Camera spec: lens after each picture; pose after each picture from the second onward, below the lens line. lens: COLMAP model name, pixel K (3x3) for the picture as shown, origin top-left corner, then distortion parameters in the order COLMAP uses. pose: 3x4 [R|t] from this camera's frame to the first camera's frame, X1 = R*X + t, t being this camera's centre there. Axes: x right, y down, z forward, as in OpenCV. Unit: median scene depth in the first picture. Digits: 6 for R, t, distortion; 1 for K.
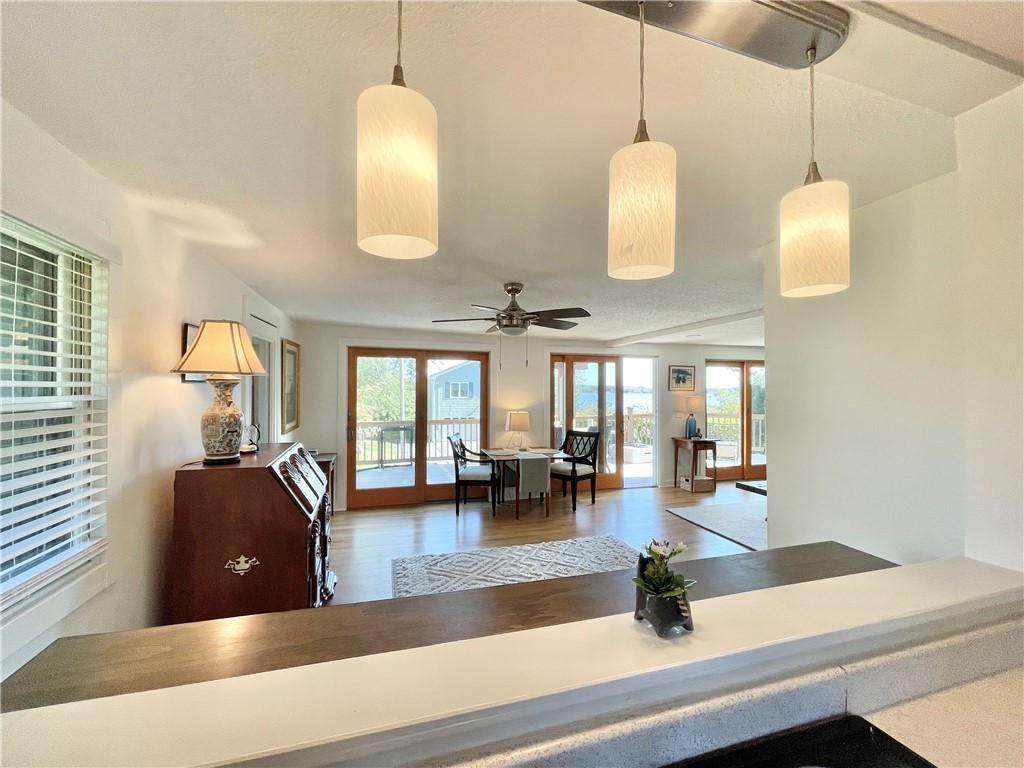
lens RADIAL K [[418.9, 0, 505.1], [0, 418.9, 374.9], [0, 0, 1]] dist [-0.001737, -0.000853]
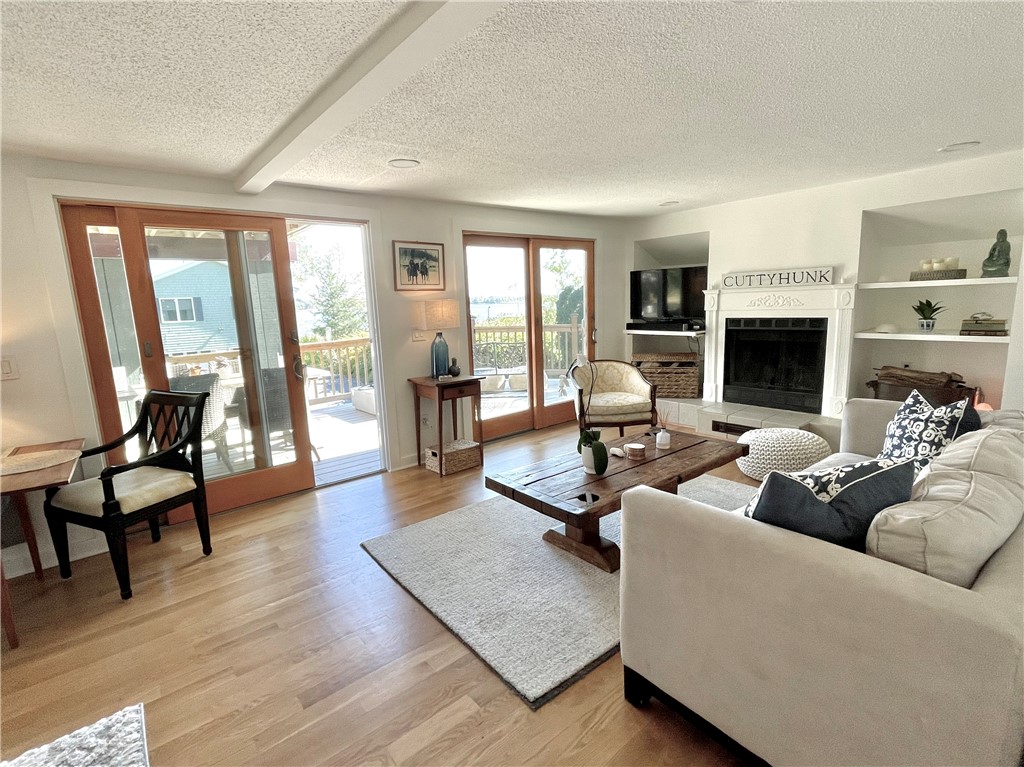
lens RADIAL K [[493.1, 0, 529.2], [0, 493.1, 378.2], [0, 0, 1]] dist [0.009349, -0.002884]
pose [[0.905794, -0.102849, 0.411047, 0.289637], [0.024362, 0.981130, 0.191807, 0.031531], [-0.423017, -0.163724, 0.891207, 0.382129]]
